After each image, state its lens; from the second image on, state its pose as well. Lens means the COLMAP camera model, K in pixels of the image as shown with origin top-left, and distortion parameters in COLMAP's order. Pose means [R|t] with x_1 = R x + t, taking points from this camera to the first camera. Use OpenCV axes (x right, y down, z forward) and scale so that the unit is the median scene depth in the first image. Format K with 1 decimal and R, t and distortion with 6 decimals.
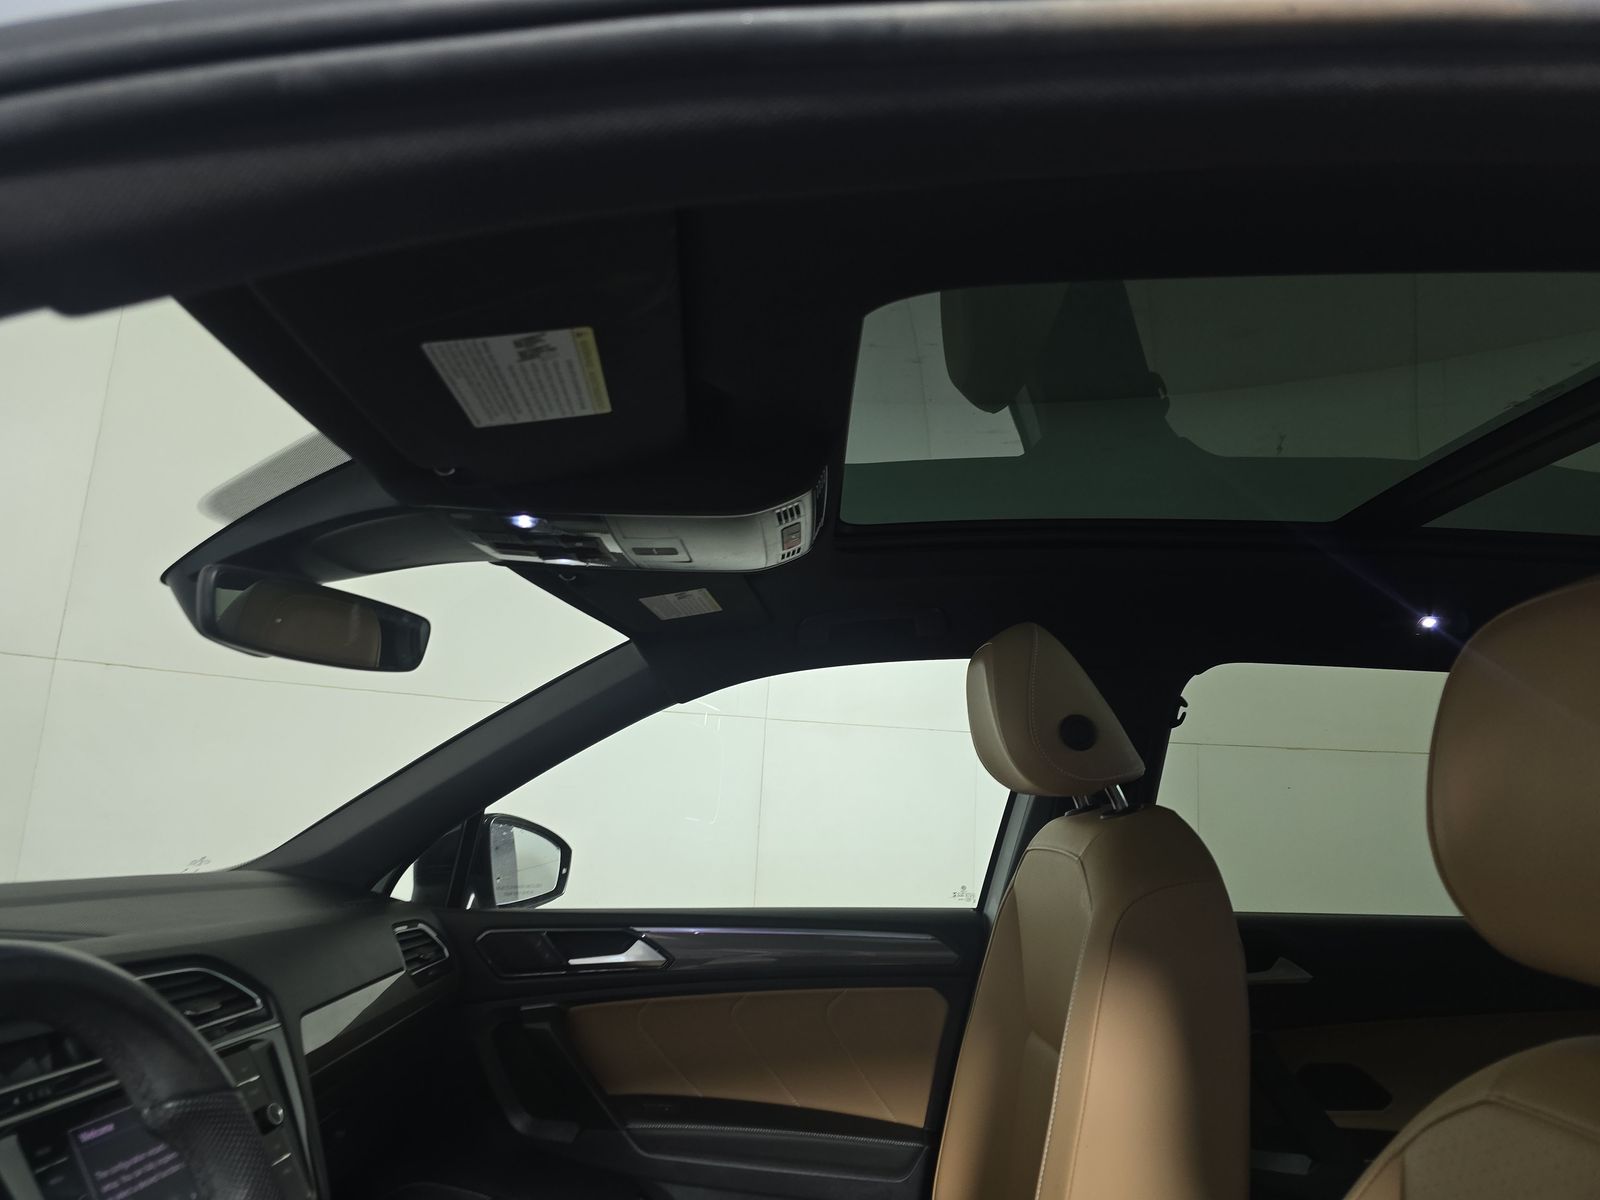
lens RADIAL K [[1086.3, 0, 793.9], [0, 1086.3, 605.0], [0, 0, 1]] dist [0.044383, -0.038033]
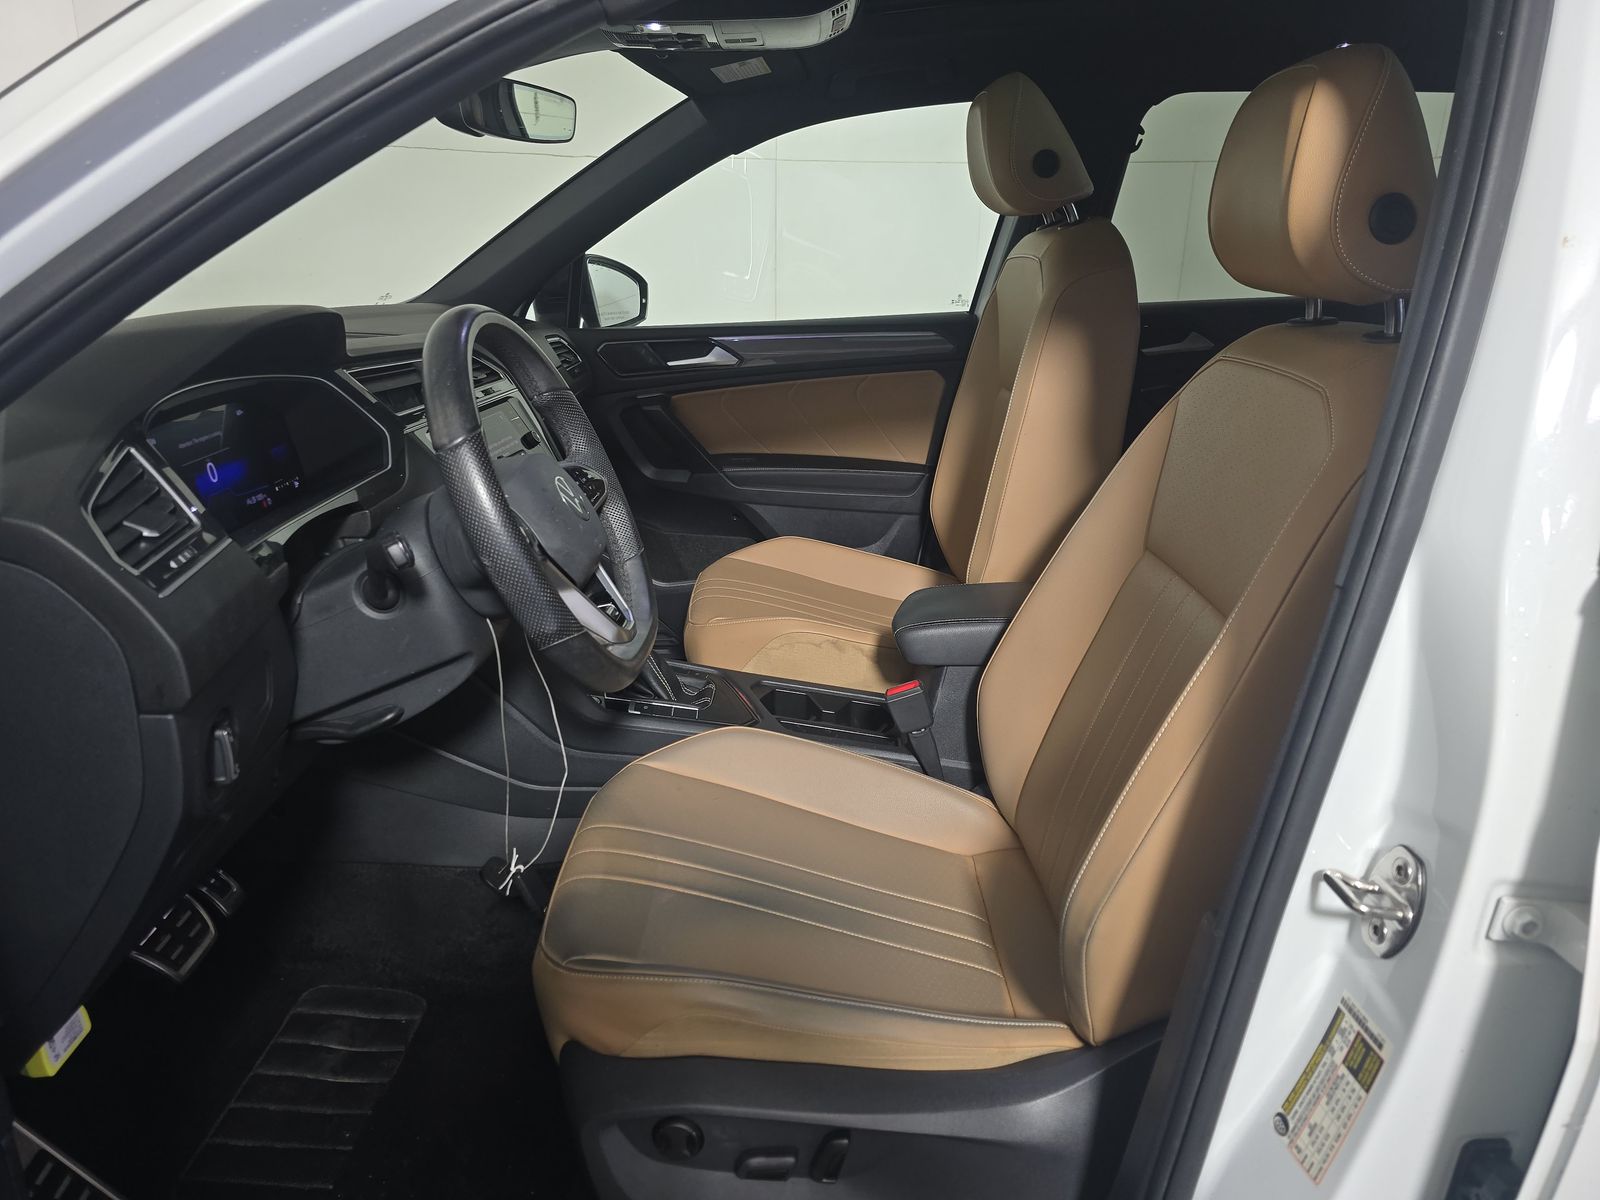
lens RADIAL K [[1086.3, 0, 794.1], [0, 1086.3, 611.5], [0, 0, 1]] dist [0.044383, -0.038033]
pose [[0.998902, -0.044911, -0.013333, -0.046573], [0.045811, 0.876859, 0.478560, -0.048168], [-0.009802, -0.478645, 0.877954, -0.365373]]
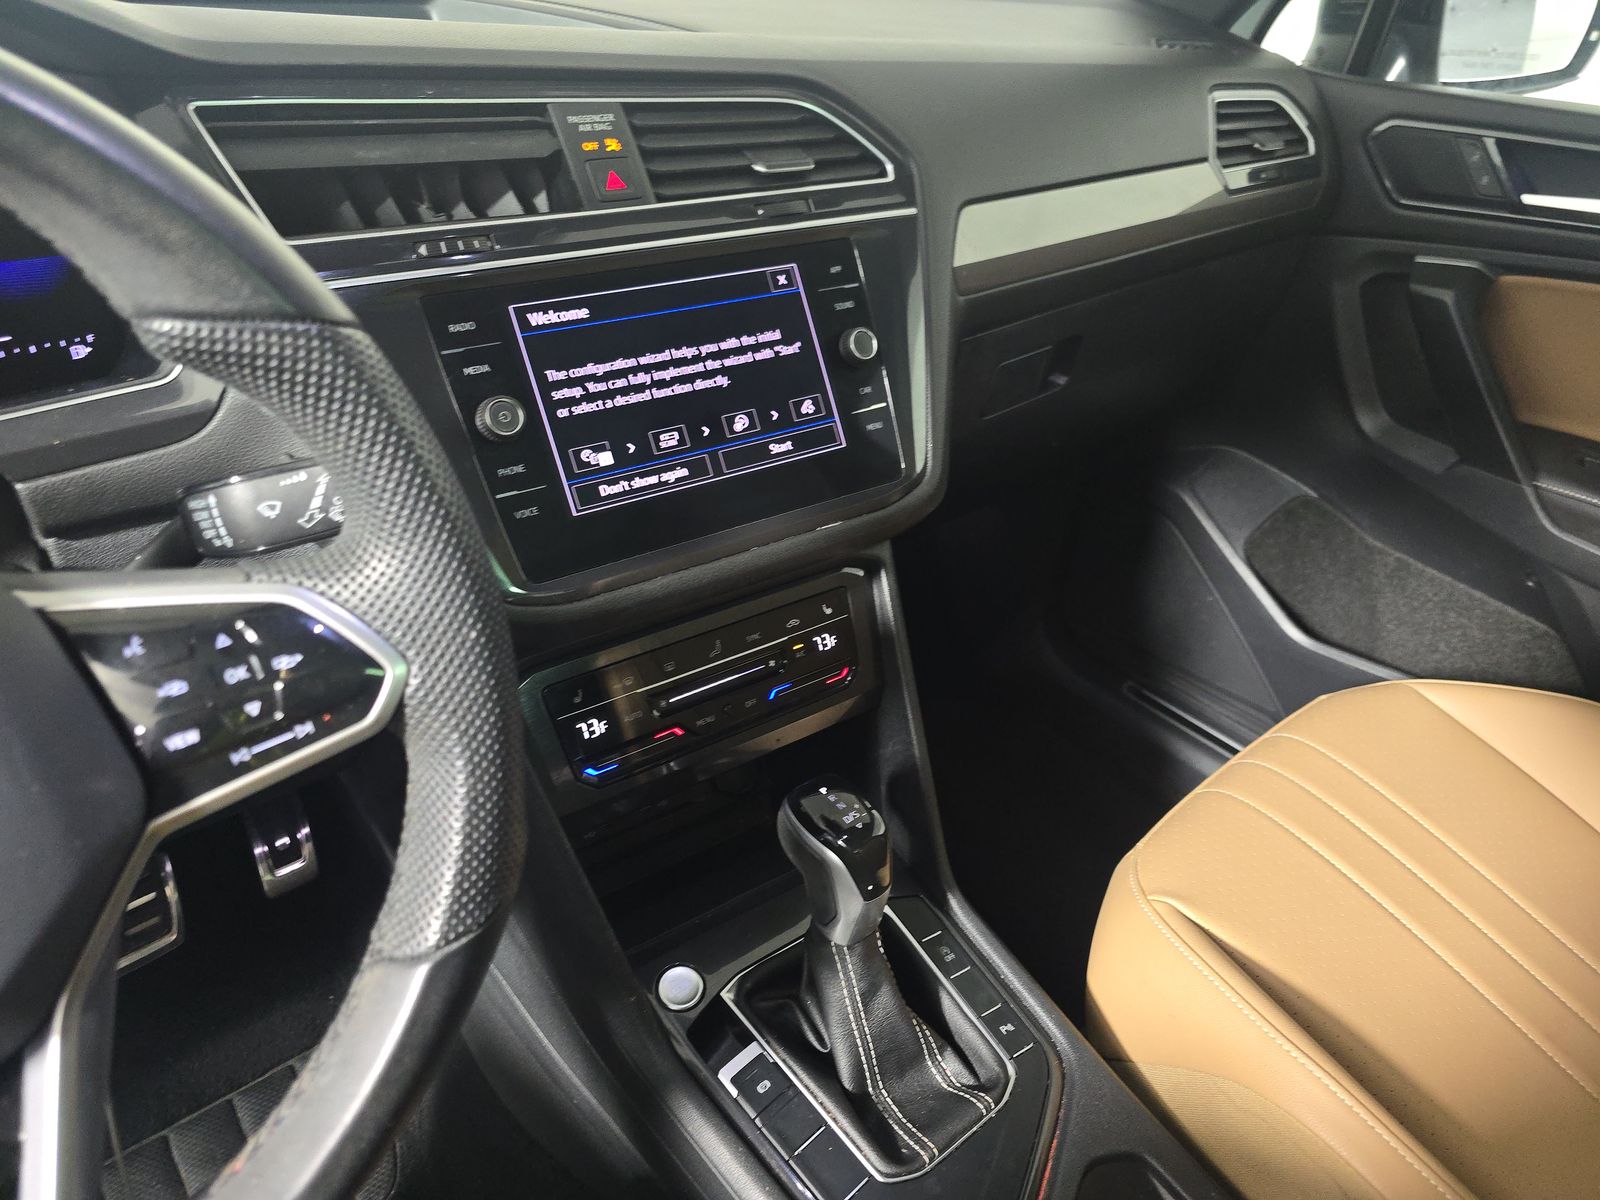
lens RADIAL K [[1086.3, 0, 794.9], [0, 1086.3, 602.3], [0, 0, 1]] dist [0.044383, -0.038033]
pose [[0.660456, 0.409381, -0.629448, -0.011212], [0.096232, 0.785235, 0.611675, 0.109589], [0.744673, -0.464557, 0.479217, 0.359010]]
